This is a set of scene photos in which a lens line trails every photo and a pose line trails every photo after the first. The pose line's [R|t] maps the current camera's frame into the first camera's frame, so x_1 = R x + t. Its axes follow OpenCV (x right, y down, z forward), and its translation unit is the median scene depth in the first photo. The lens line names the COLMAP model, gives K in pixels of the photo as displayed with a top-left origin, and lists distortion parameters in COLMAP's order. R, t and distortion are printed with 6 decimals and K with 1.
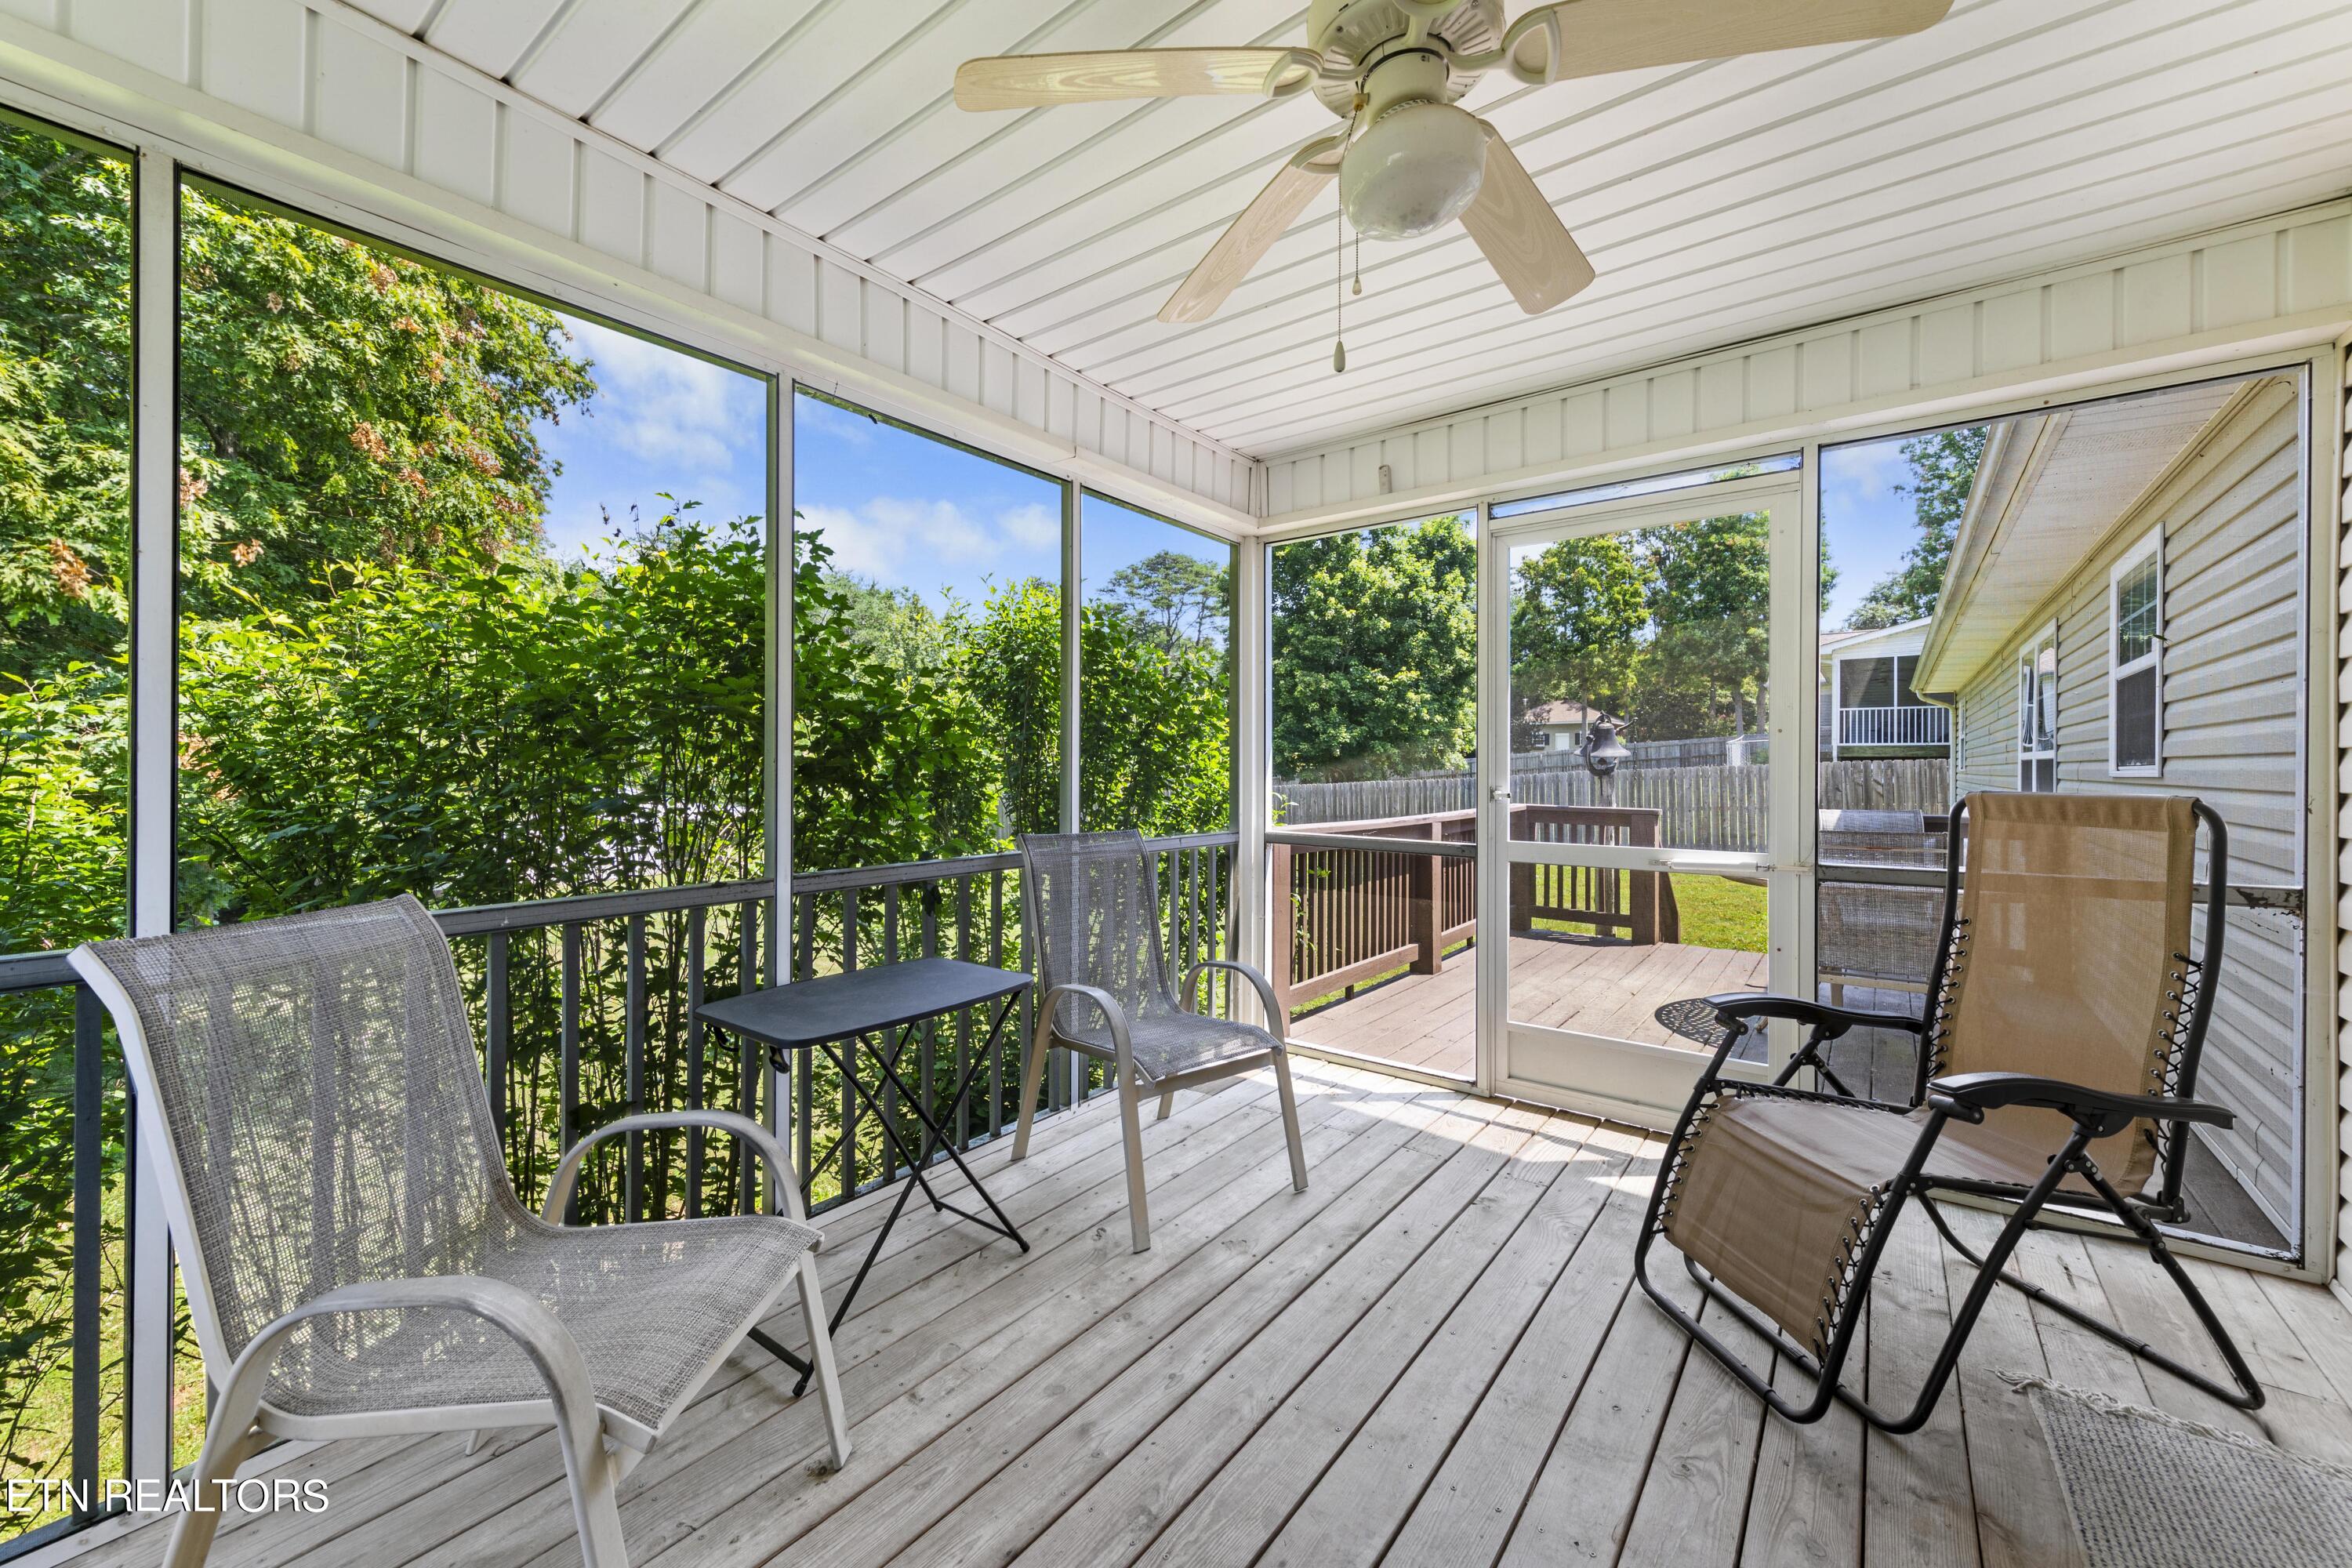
lens RADIAL K [[958.6, 0, 1172.0], [0, 958.6, 768.3], [0, 0, 1]] dist [0.001463, 0.000343]
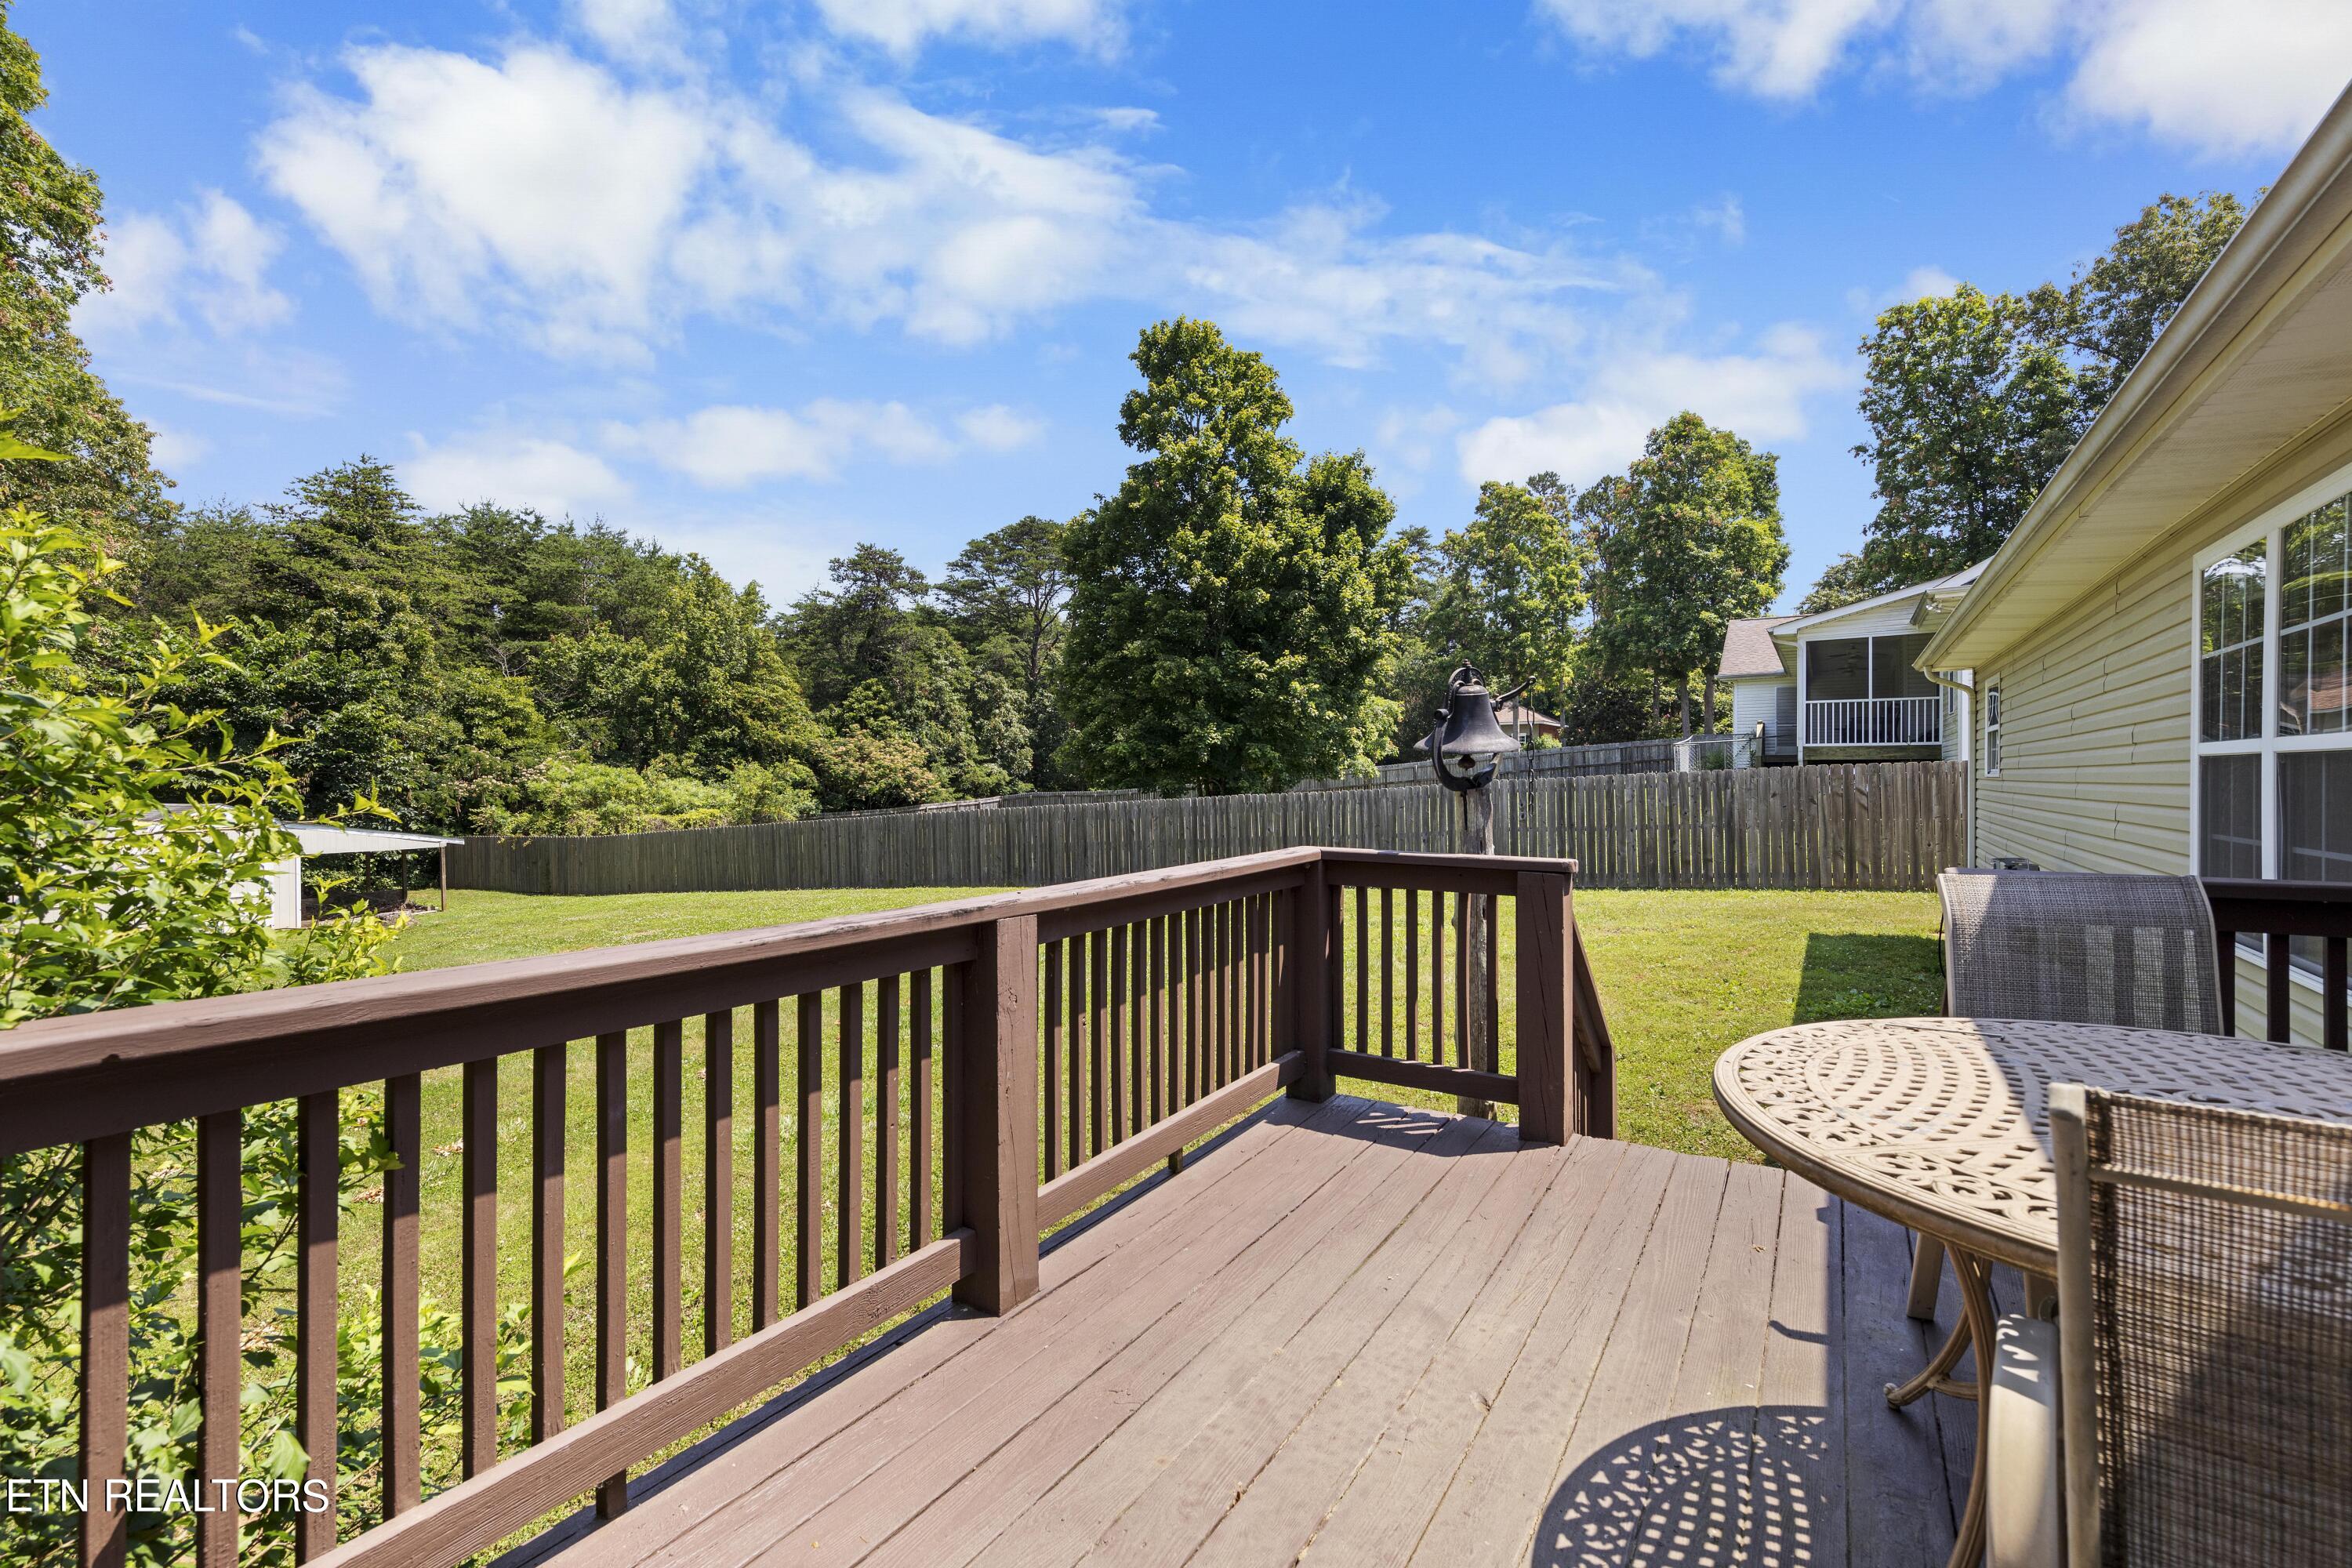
lens RADIAL K [[1101.1, 0, 1176.0], [0, 1101.1, 784.0], [0, 0, 1]] dist [-0.001148, -0.000515]
pose [[0.994761, -0.007515, 0.101948, 0.054751], [0.007018, 0.999962, 0.005234, -0.000341], [-0.101984, -0.004491, 0.994776, 0.101093]]
